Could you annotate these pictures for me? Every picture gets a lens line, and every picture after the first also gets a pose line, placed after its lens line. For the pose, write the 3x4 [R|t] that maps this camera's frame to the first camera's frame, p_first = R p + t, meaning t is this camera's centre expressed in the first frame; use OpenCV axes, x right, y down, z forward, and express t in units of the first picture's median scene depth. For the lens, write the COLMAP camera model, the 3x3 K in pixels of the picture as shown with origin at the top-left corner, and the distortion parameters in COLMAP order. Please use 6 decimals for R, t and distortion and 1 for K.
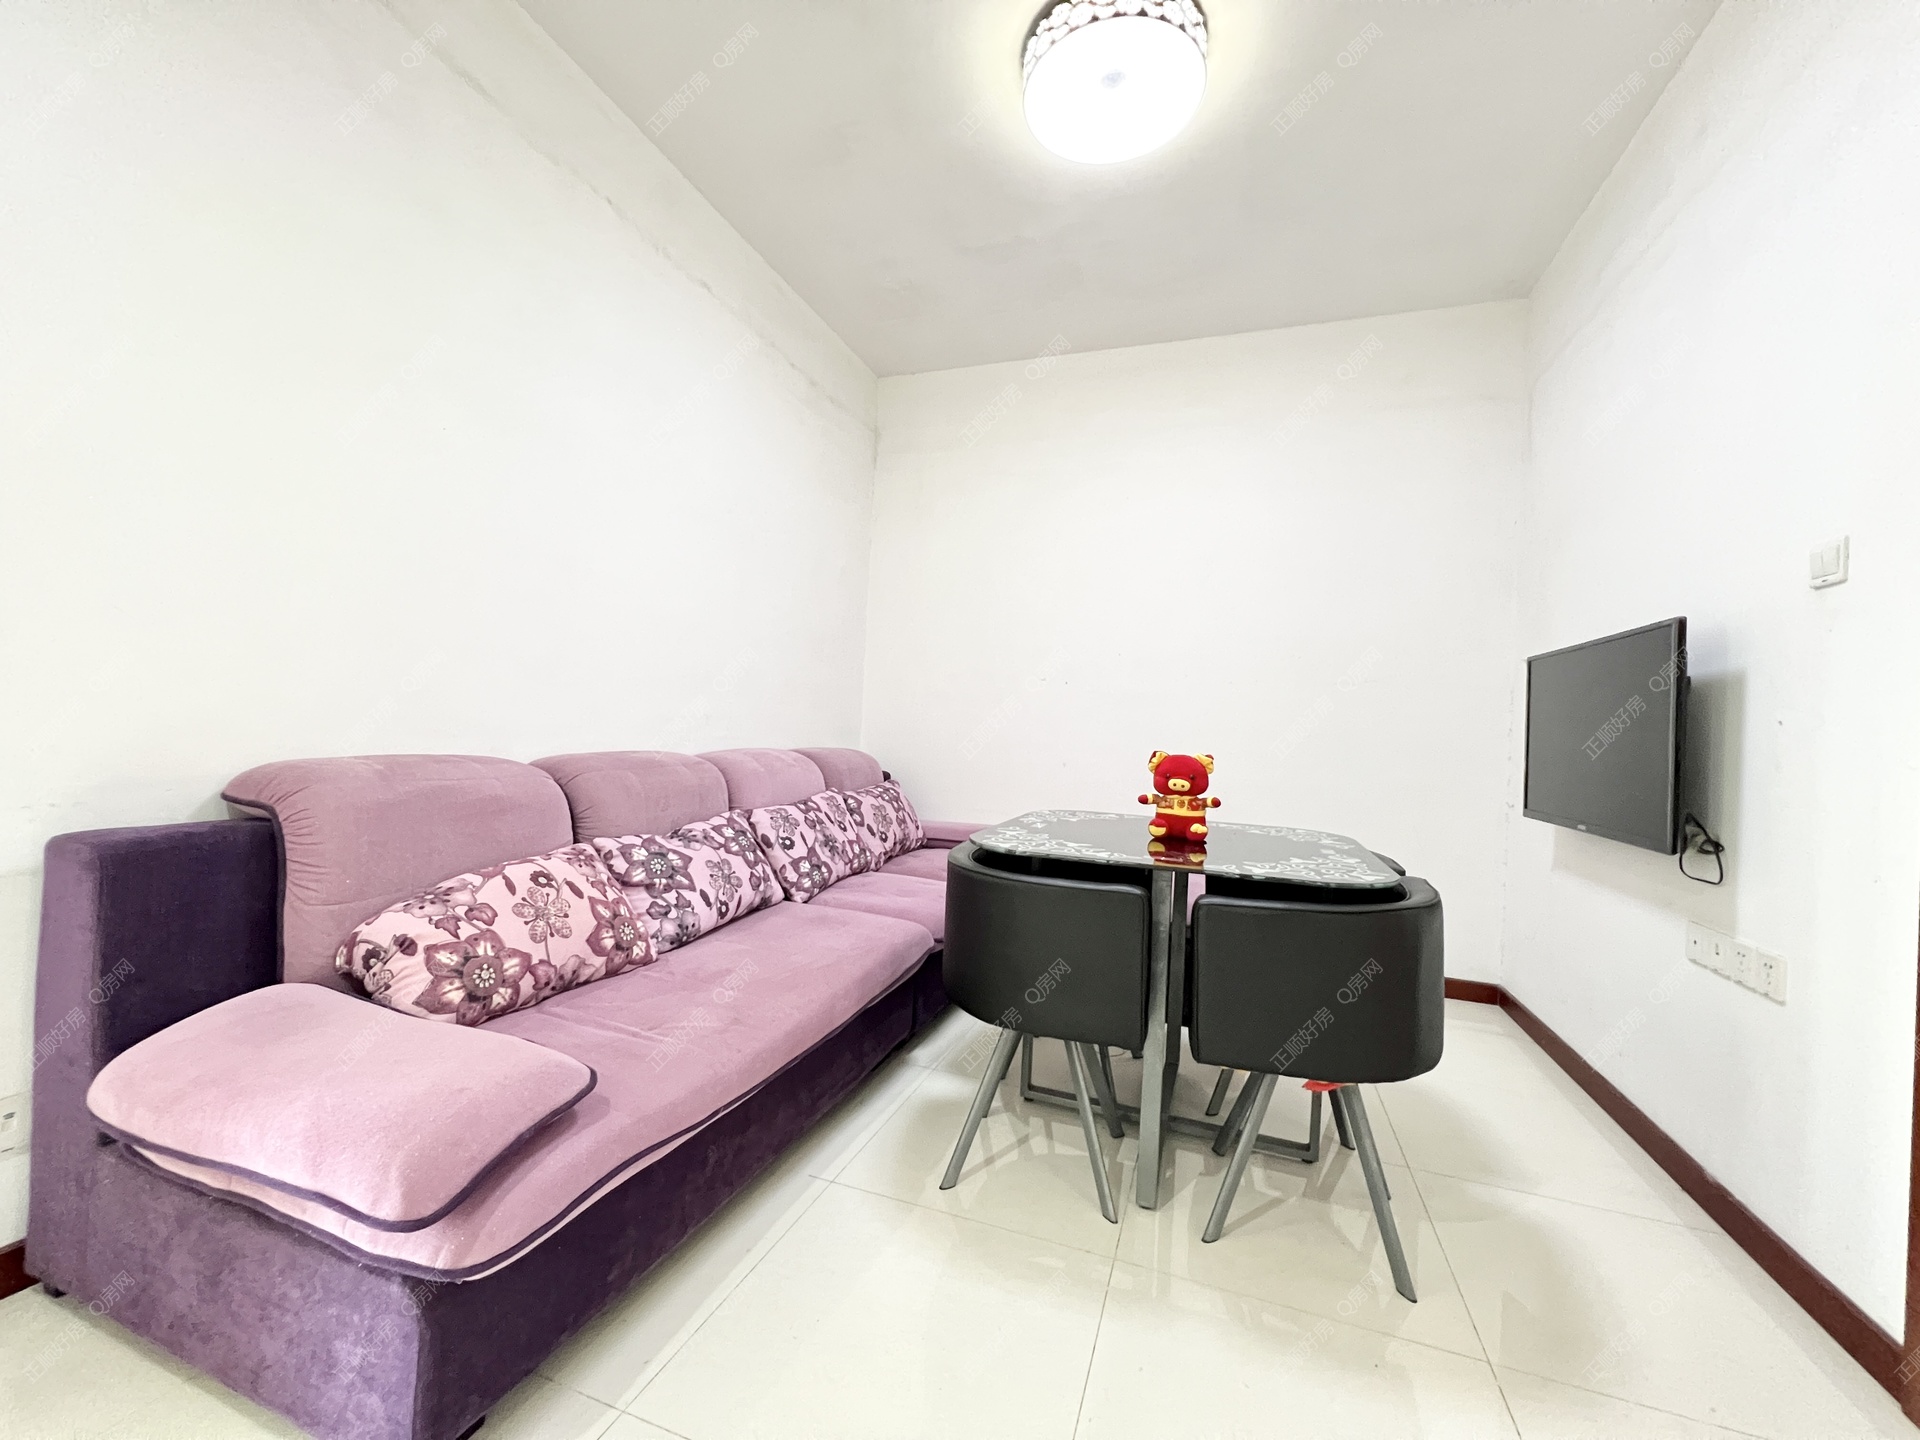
lens RADIAL K [[756.8, 0, 961.4], [0, 756.8, 720.0], [0, 0, 1]] dist [-0.001762, 0.000000]
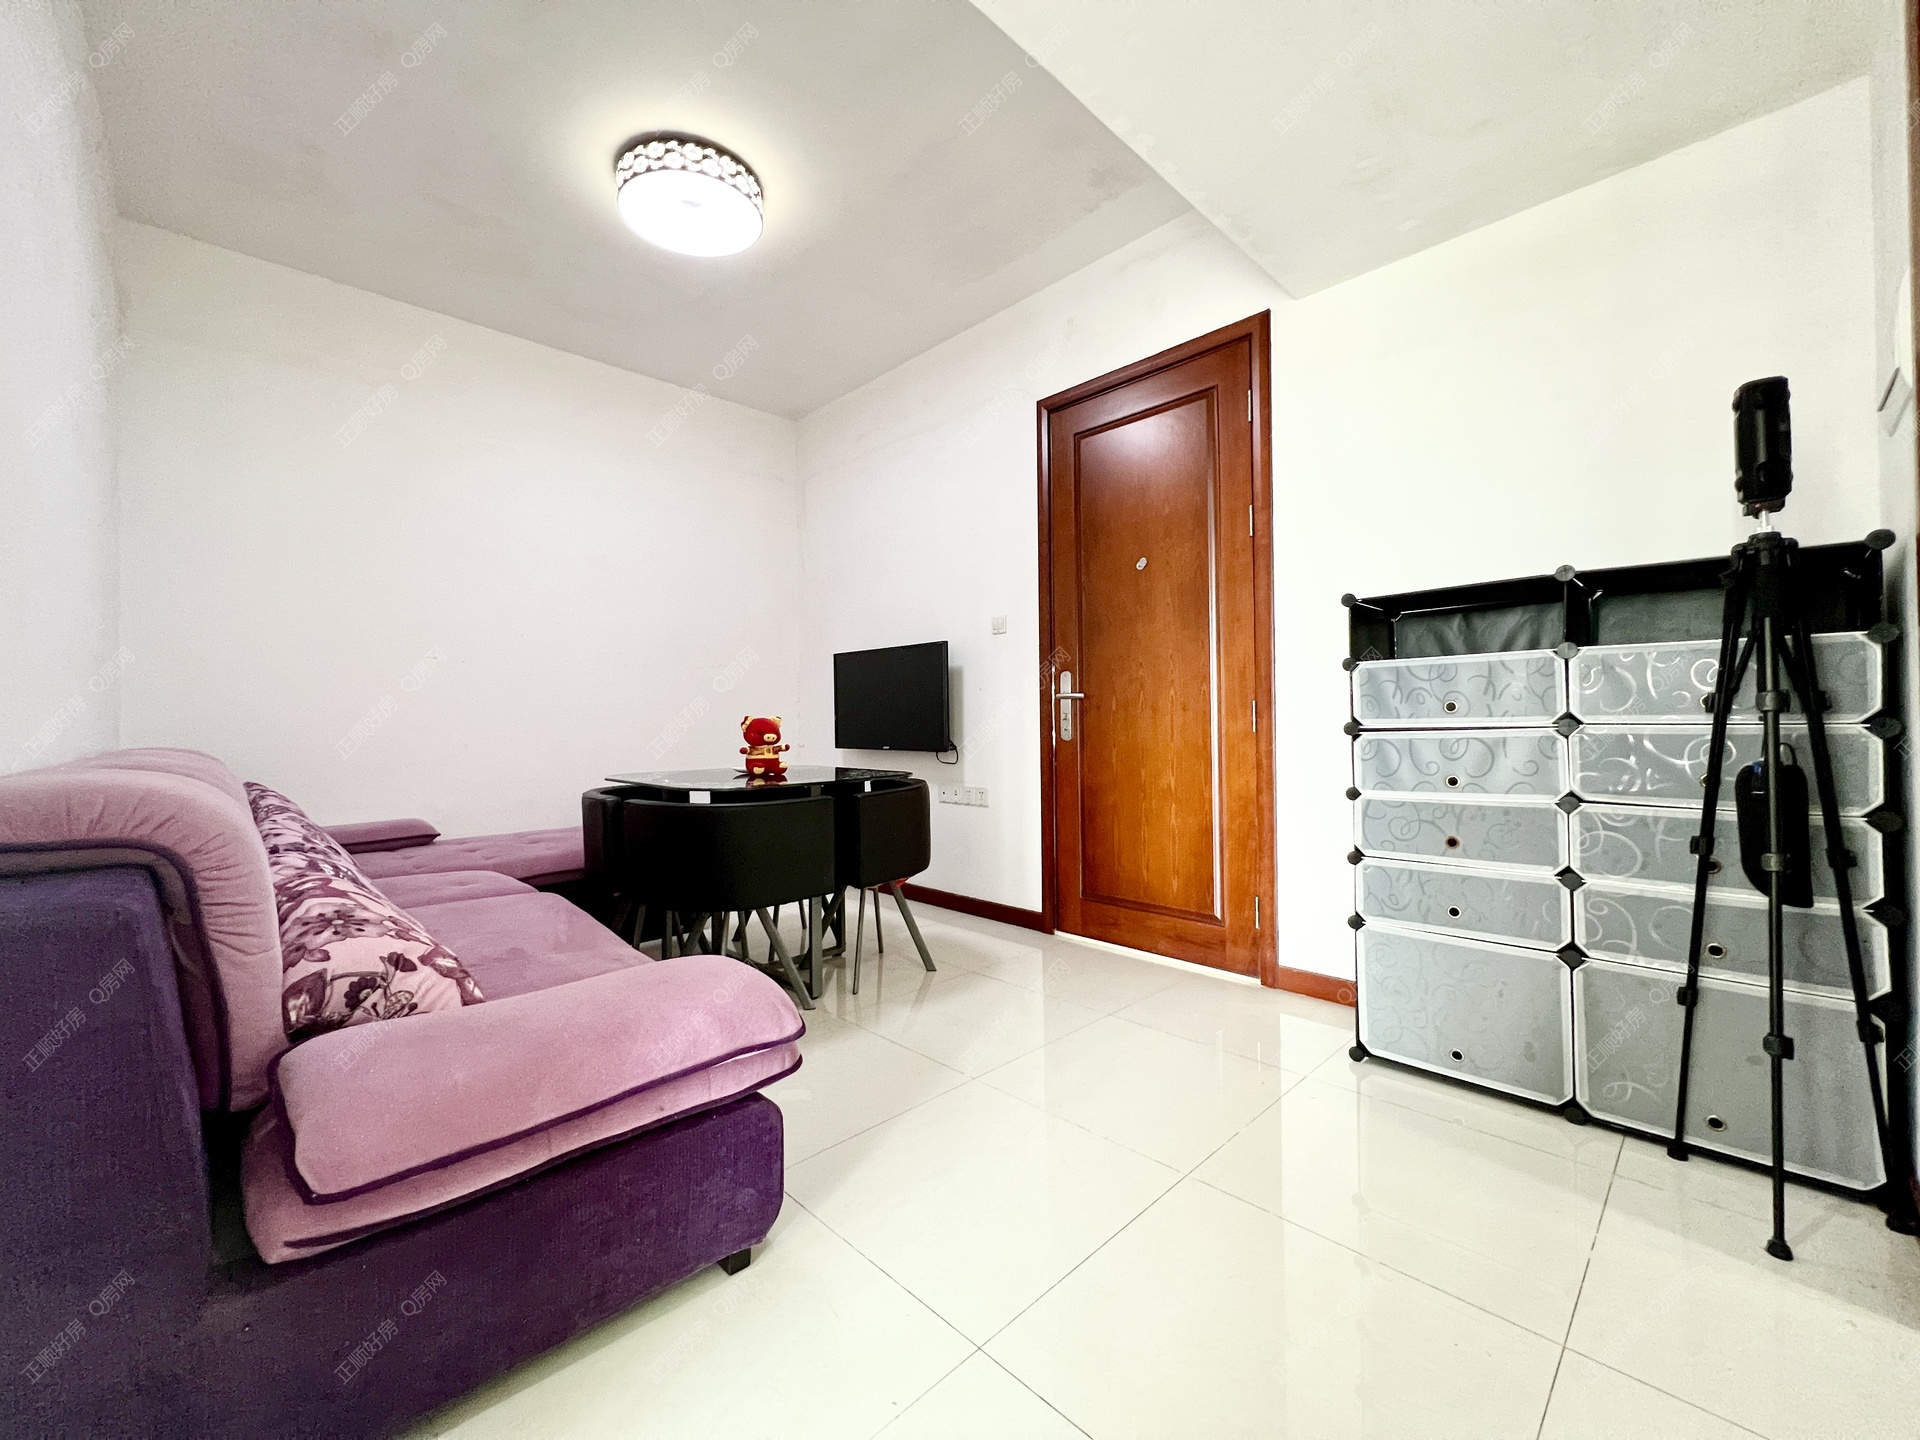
lens RADIAL K [[756.8, 0, 966.2], [0, 756.8, 716.0], [0, 0, 1]] dist [-0.001762, 0.000000]
pose [[0.428266, -0.045232, 0.902520, -0.875050], [0.025235, 0.998956, 0.038090, -0.003111], [-0.903300, 0.006463, 0.428960, 0.022181]]
